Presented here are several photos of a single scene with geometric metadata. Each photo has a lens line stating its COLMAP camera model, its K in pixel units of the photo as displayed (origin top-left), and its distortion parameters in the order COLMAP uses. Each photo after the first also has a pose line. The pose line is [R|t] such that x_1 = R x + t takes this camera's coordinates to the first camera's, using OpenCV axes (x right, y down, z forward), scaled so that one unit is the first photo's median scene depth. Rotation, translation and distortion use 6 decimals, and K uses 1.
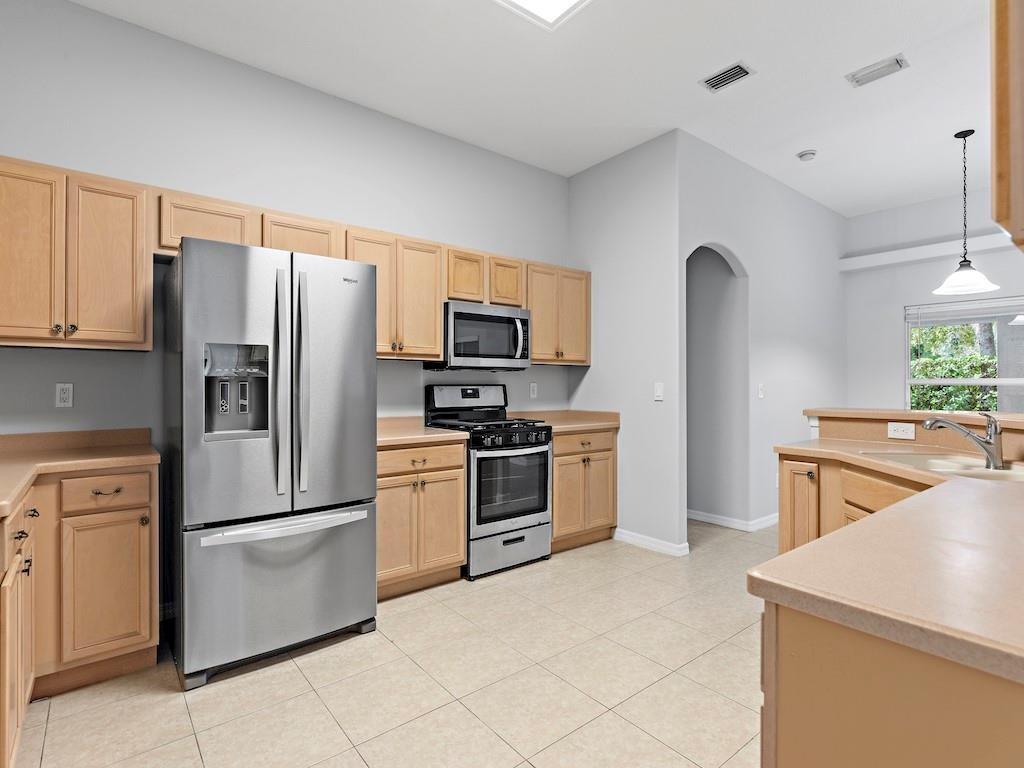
lens RADIAL K [[522.3, 0, 514.0], [0, 522.3, 376.9], [0, 0, 1]] dist [-0.001443, -0.000328]
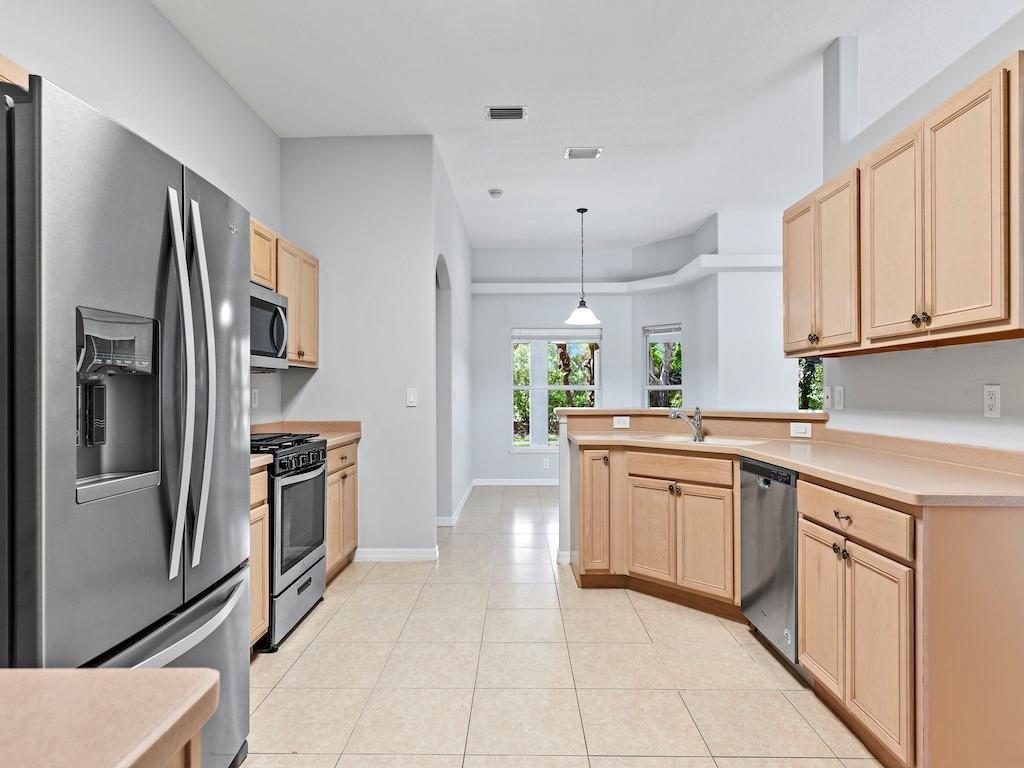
lens RADIAL K [[553.9, 0, 517.4], [0, 553.9, 388.6], [0, 0, 1]] dist [-0.018738, 0.000392]
pose [[0.631062, -0.000867, 0.775732, -0.438296], [-0.007514, 0.999946, 0.007230, 0.003024], [-0.775696, -0.010391, 0.631021, 0.211554]]
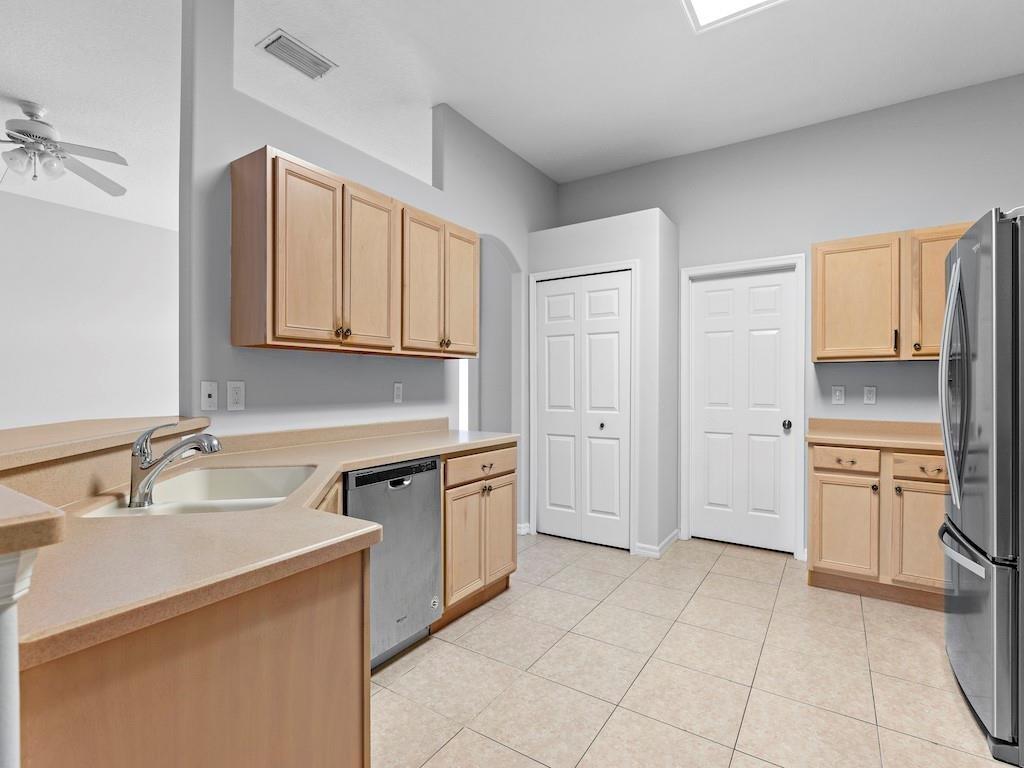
lens RADIAL K [[498.1, 0, 510.2], [0, 498.1, 385.9], [0, 0, 1]] dist [0.000626, -0.000131]
pose [[-0.951894, -0.004499, -0.306394, 0.383747], [-0.000983, 0.999932, -0.011626, 0.014192], [0.306425, -0.010766, -0.951834, 1.048489]]
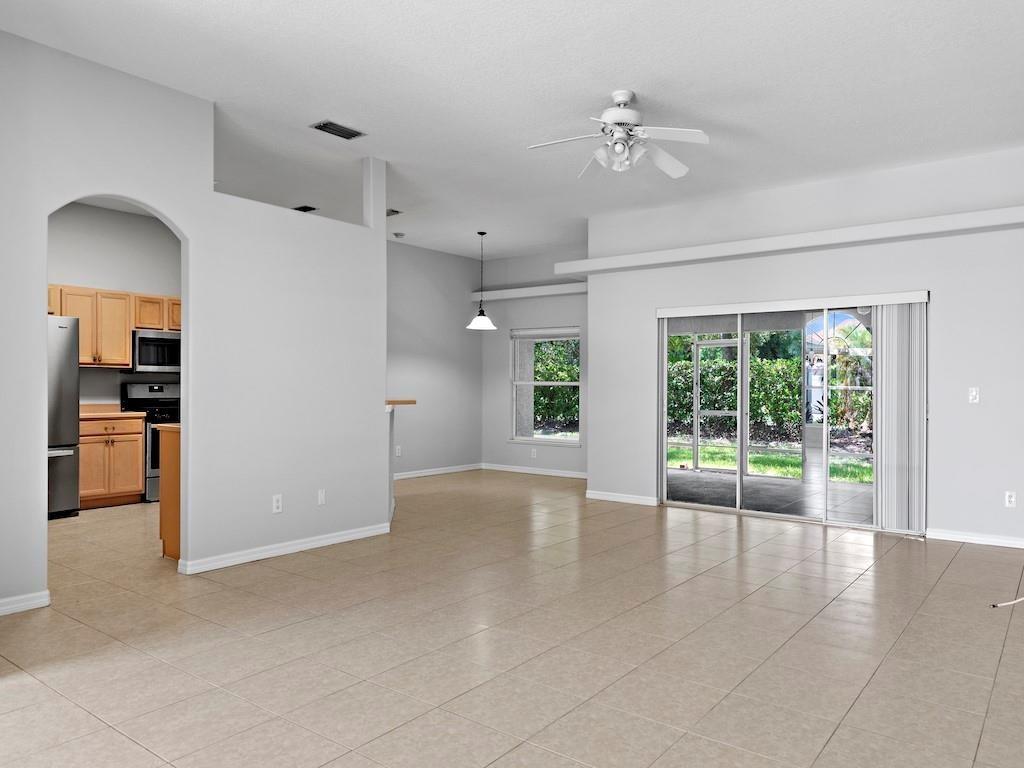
lens RADIAL K [[709.5, 0, 512.8], [0, 709.5, 389.9], [0, 0, 1]] dist [0.008396, -0.004041]
pose [[0.971084, 0.004558, 0.238693, 0.460192], [-0.010680, 0.999646, 0.024360, -0.028694], [-0.238498, -0.026205, 0.970789, -1.327691]]
